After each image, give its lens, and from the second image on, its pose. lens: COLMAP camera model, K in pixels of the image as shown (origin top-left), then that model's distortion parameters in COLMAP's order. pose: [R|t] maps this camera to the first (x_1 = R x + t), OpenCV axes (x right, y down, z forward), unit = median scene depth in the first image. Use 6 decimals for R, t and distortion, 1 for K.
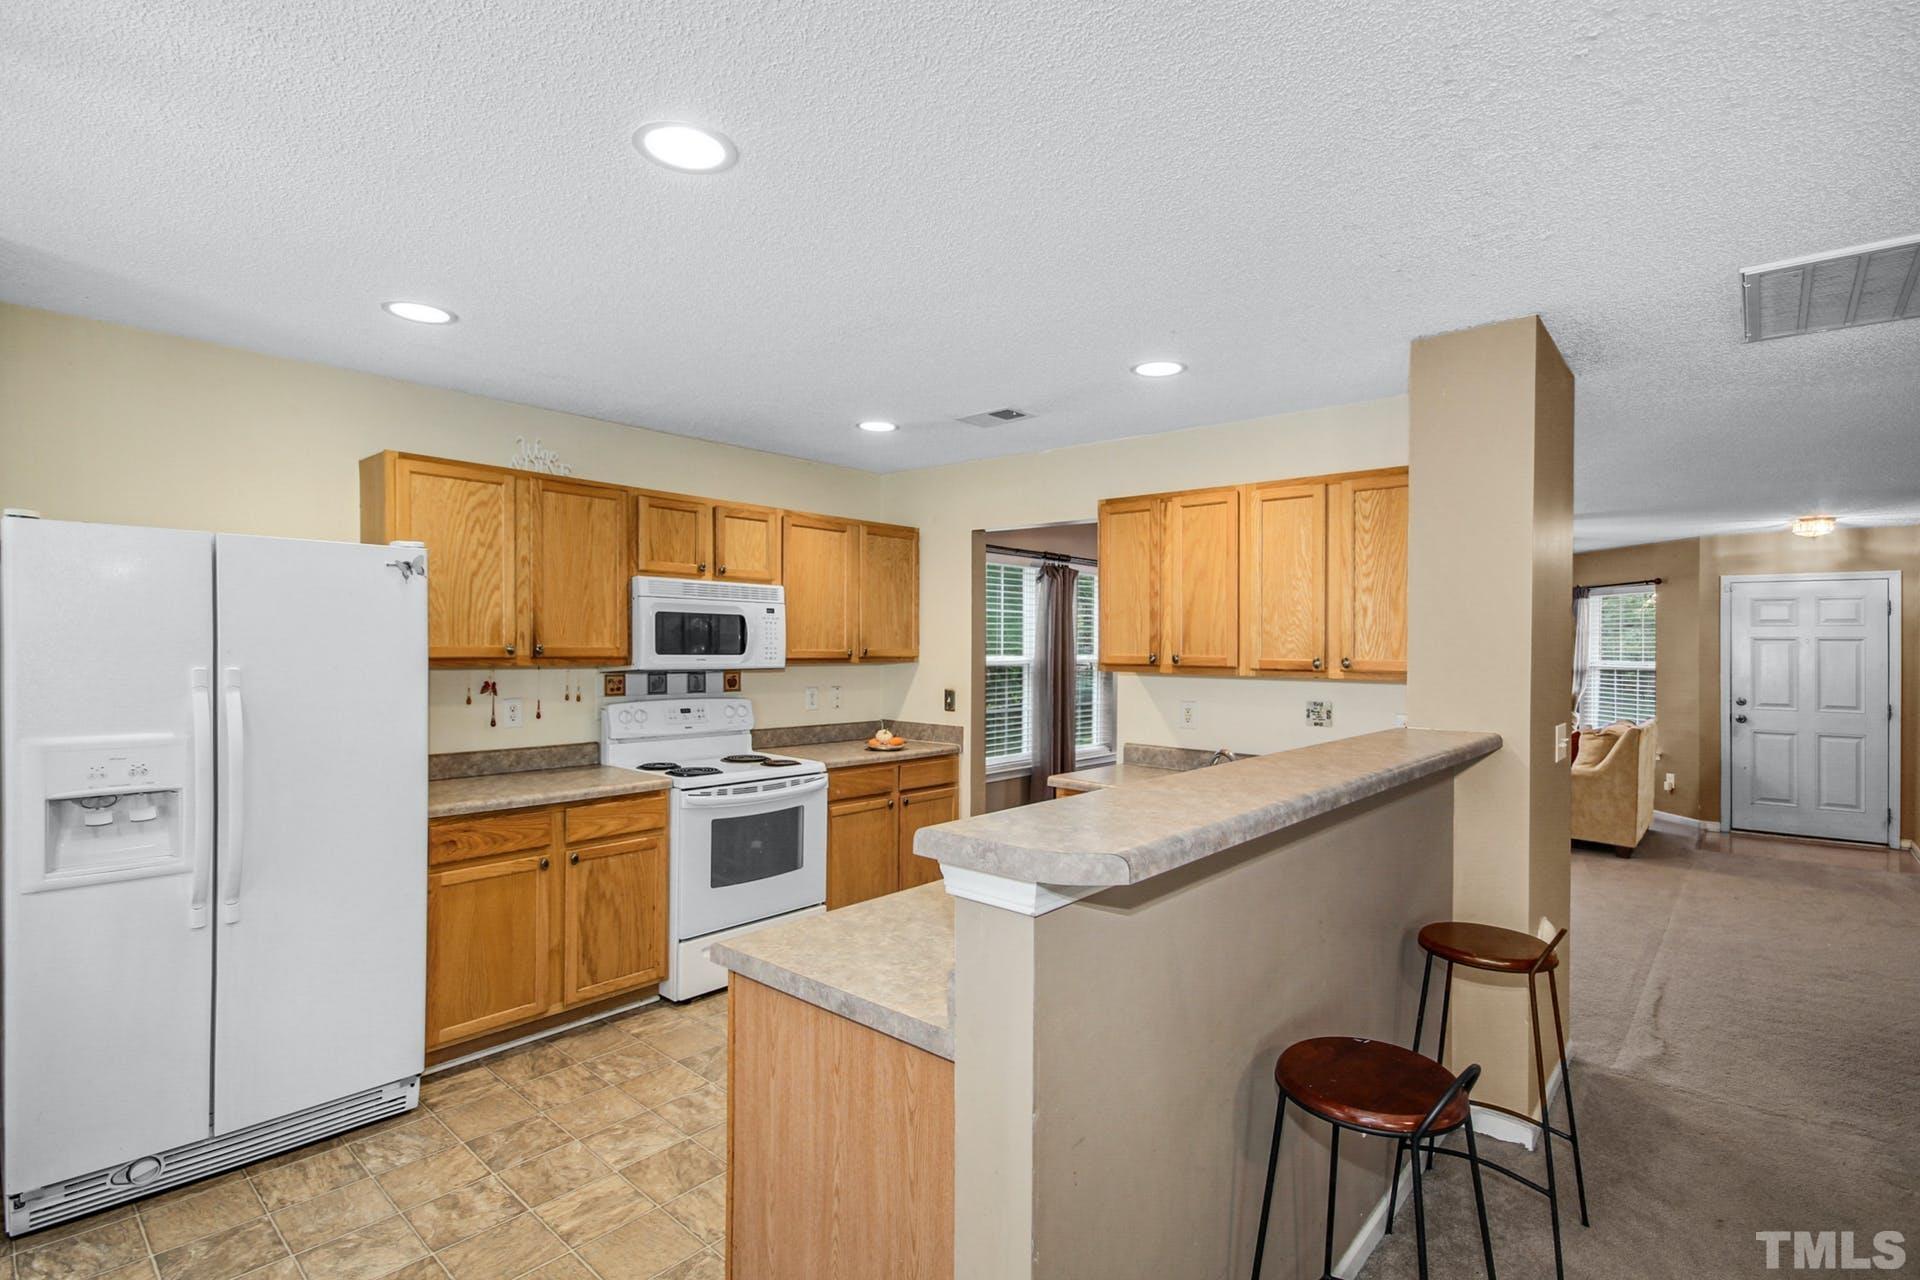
lens RADIAL K [[902.1, 0, 978.1], [0, 902.1, 638.3], [0, 0, 1]] dist [-0.000775, -0.000618]
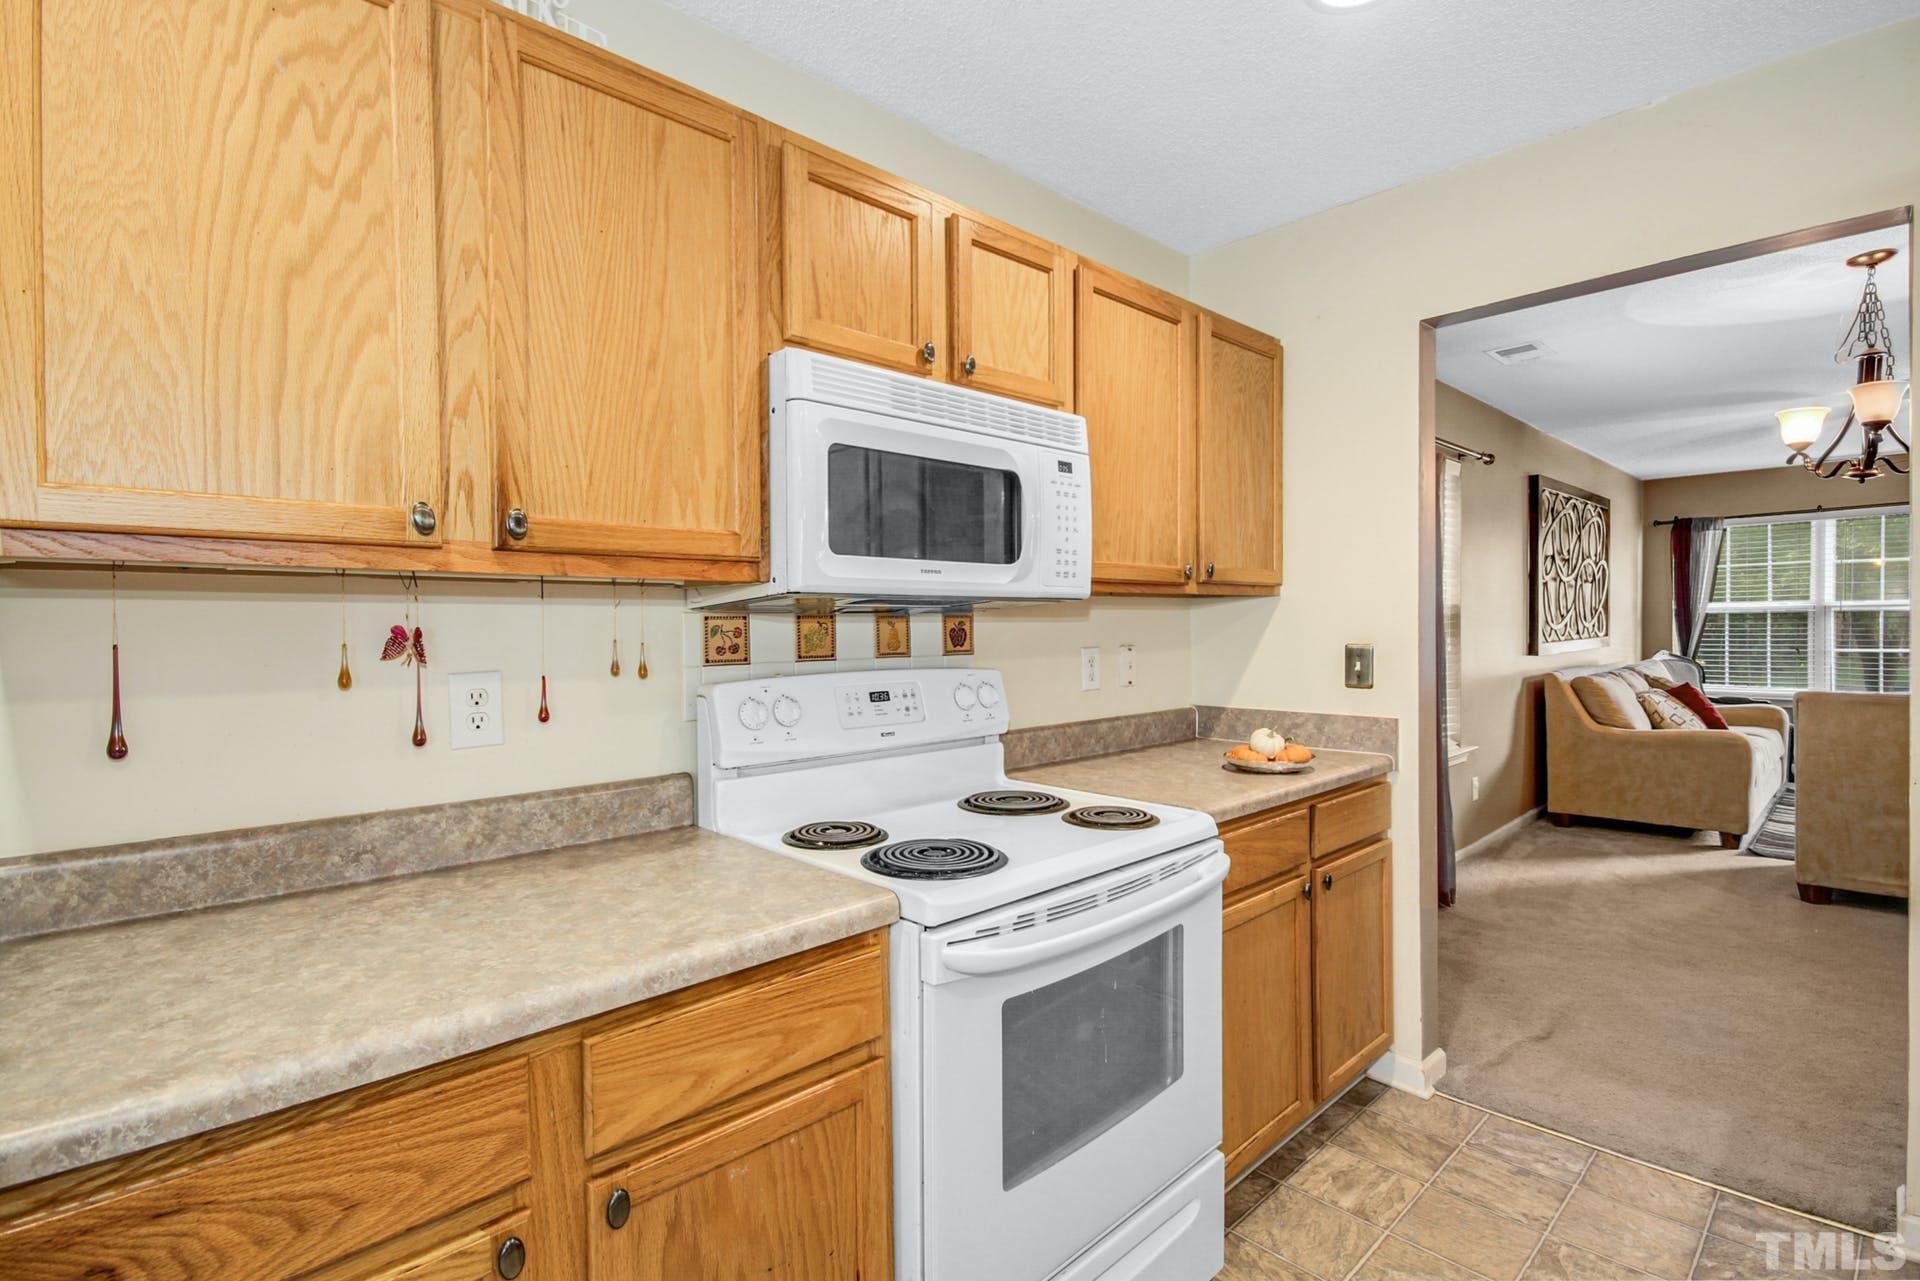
lens RADIAL K [[914.1, 0, 1002.4], [0, 914.1, 599.4], [0, 0, 1]] dist [-0.006019, -0.000696]
pose [[0.997368, -0.022018, -0.069075, -0.250449], [0.020793, 0.999614, -0.018405, 0.045390], [0.069454, 0.016921, 0.997442, 0.597786]]
